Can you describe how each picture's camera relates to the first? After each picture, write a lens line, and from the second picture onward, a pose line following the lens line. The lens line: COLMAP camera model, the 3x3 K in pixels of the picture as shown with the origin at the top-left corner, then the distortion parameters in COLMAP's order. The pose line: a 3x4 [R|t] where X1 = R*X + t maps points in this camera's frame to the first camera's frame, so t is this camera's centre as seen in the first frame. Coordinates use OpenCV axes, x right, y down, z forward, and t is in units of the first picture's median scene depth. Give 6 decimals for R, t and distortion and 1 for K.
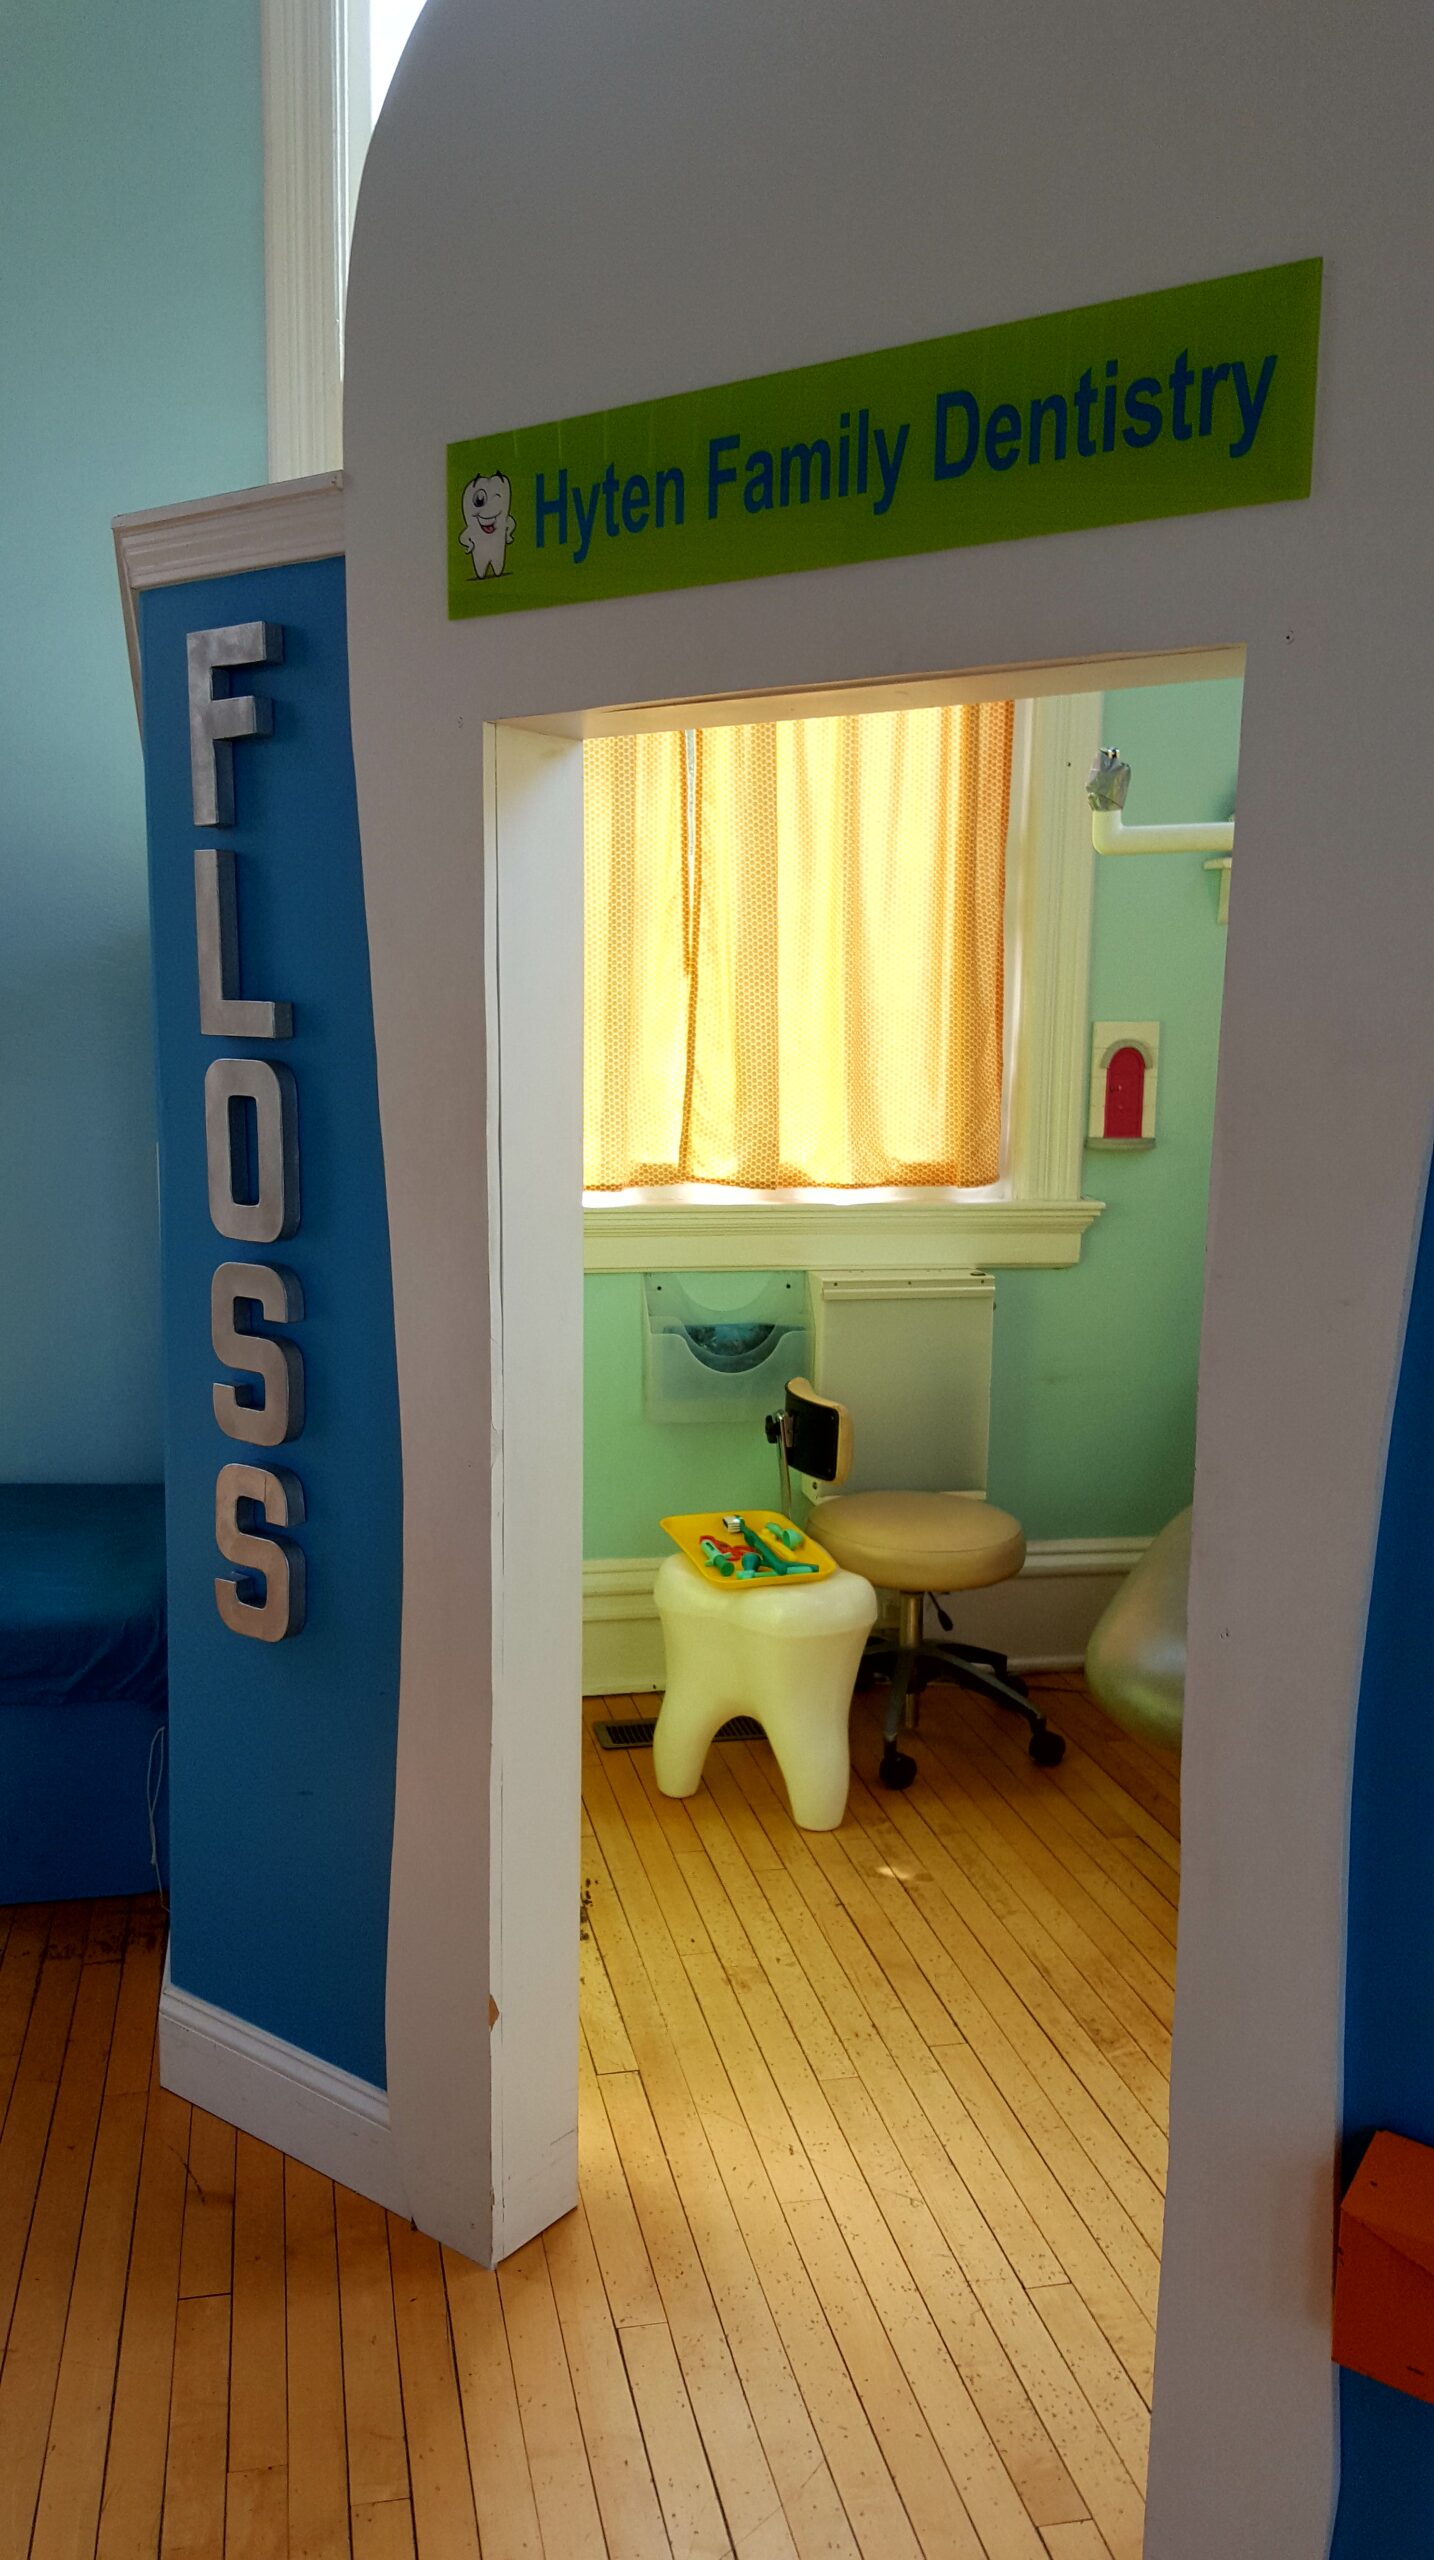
lens RADIAL K [[1958.9, 0, 717.0], [0, 1958.9, 1280.0], [0, 0, 1]] dist [0.007662, 0.004105]
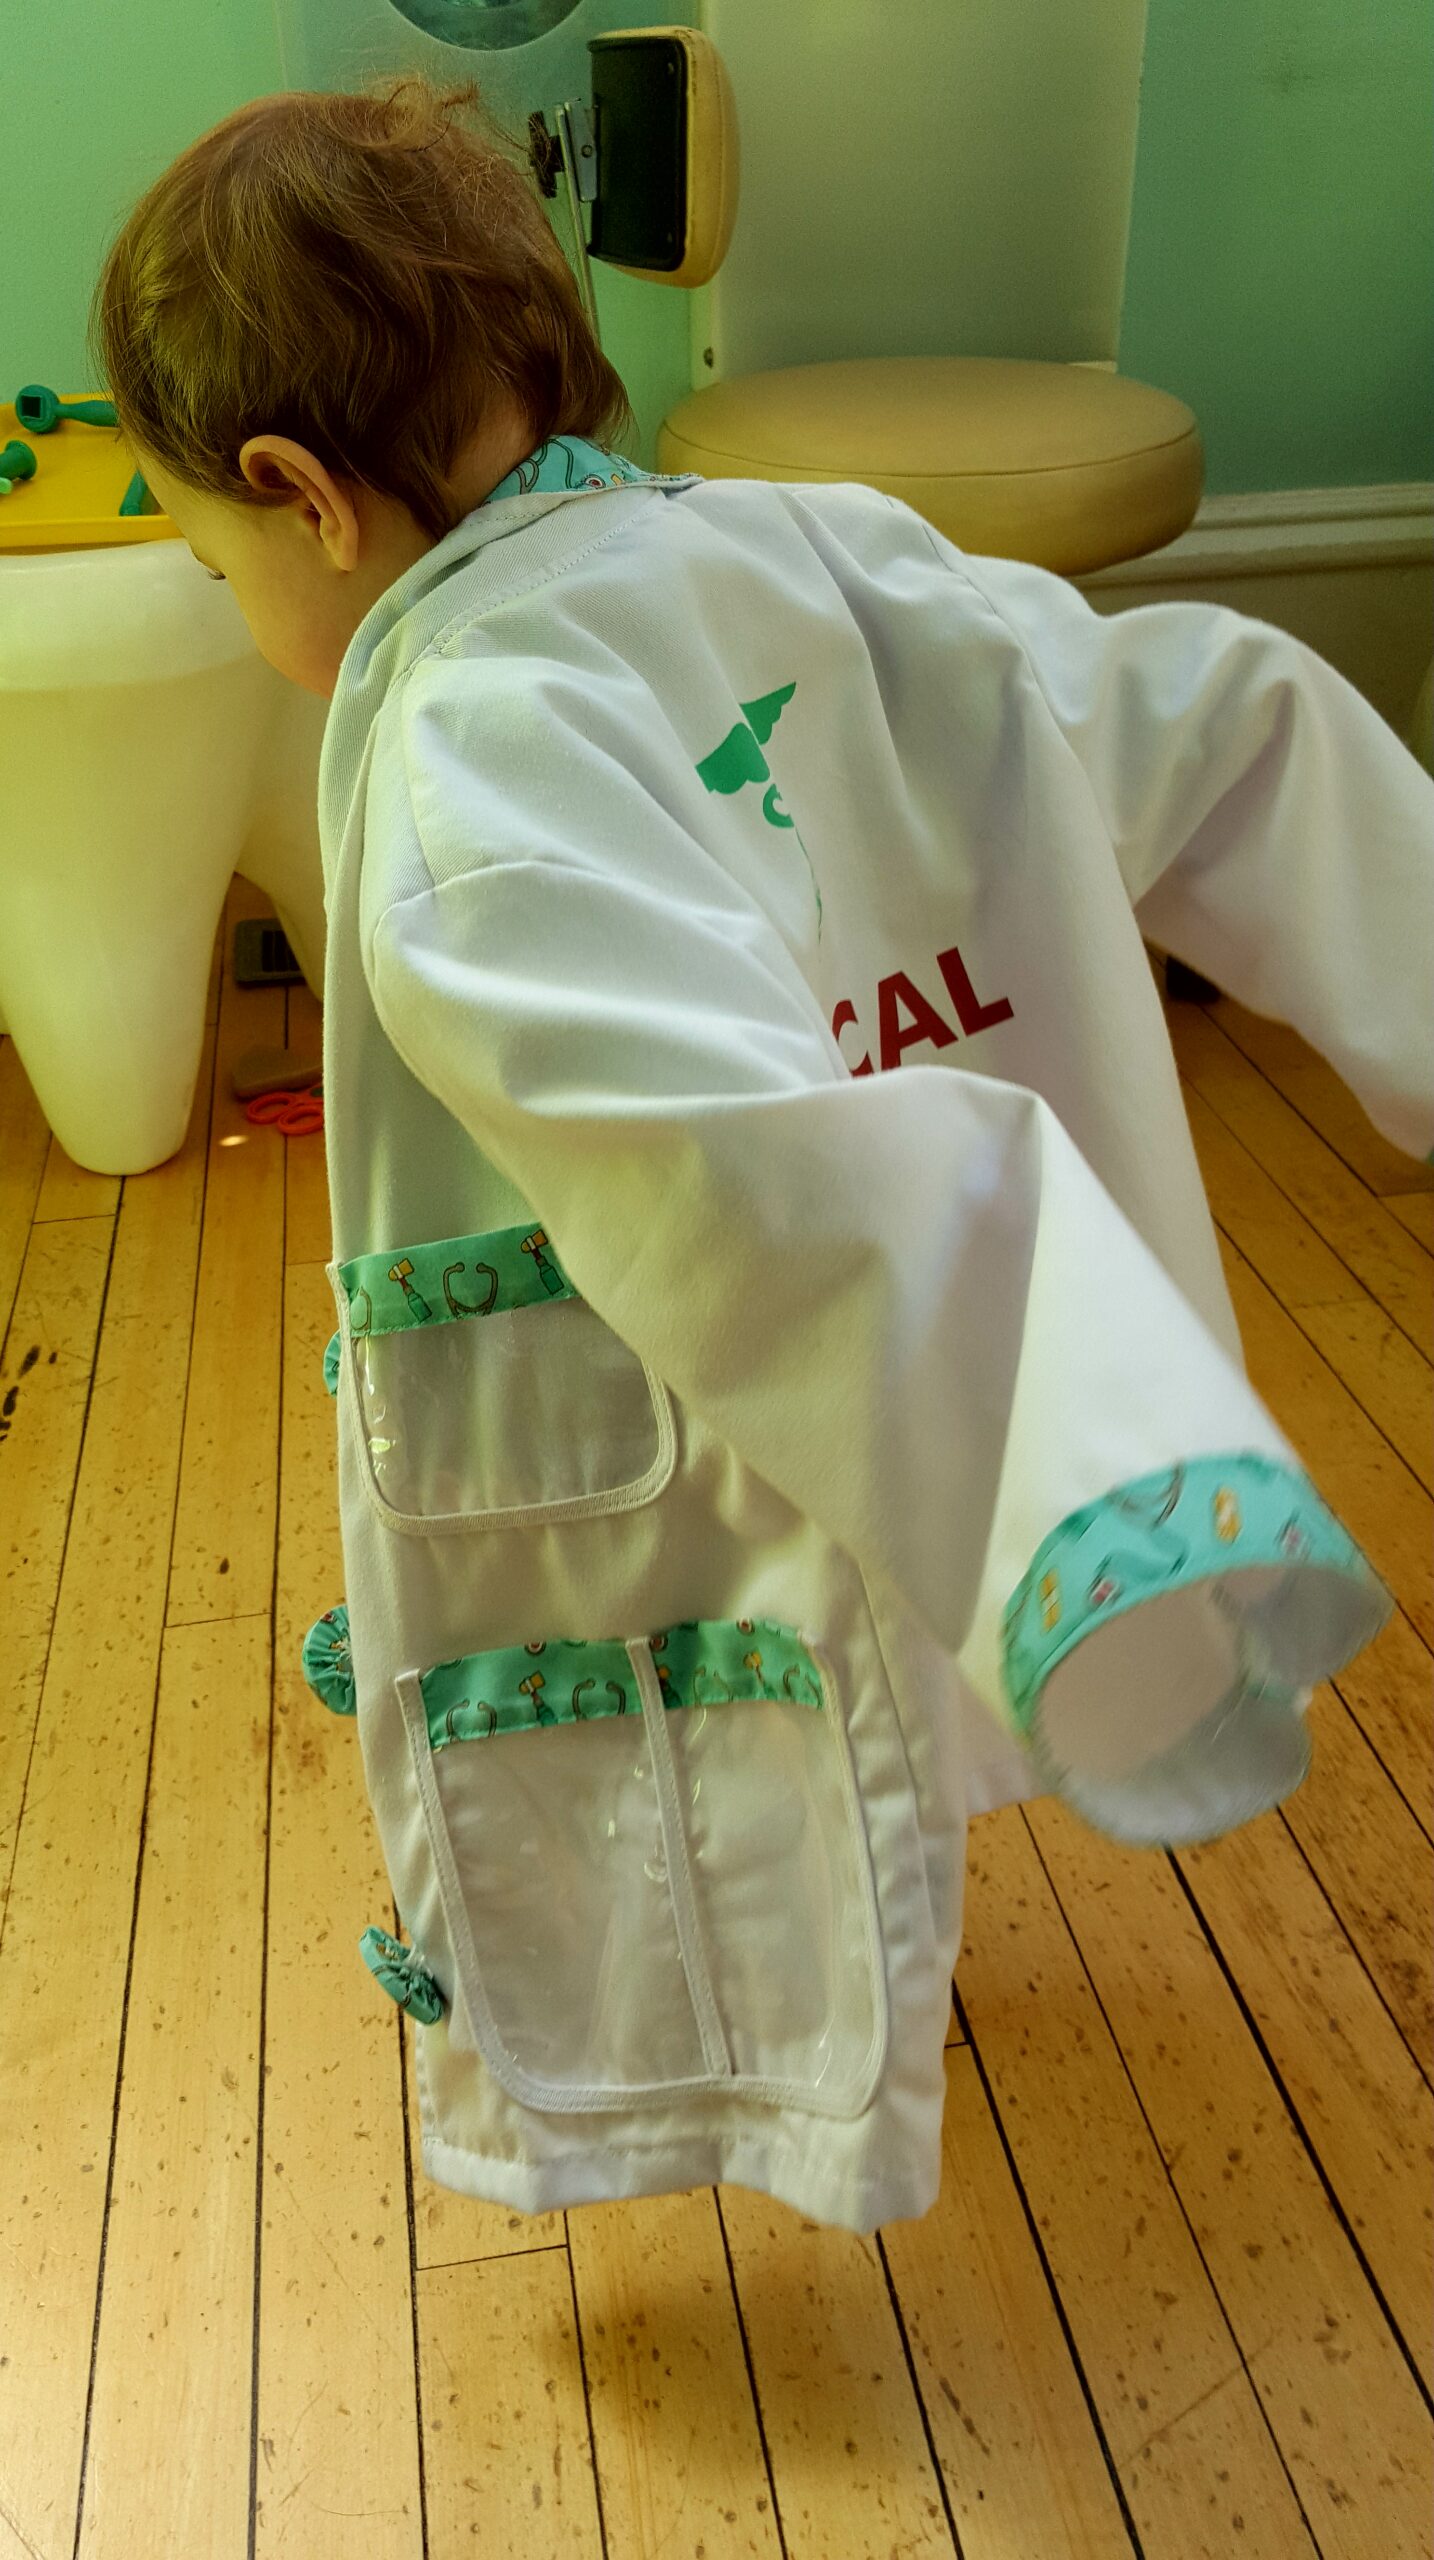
lens RADIAL K [[1958.9, 0, 717.0], [0, 1958.9, 1280.0], [0, 0, 1]] dist [0.007662, 0.004105]
pose [[0.998168, -0.016016, -0.058344, 0.074691], [0.038549, 0.911599, 0.409269, 0.111464], [0.046631, -0.410768, 0.910547, 0.530216]]
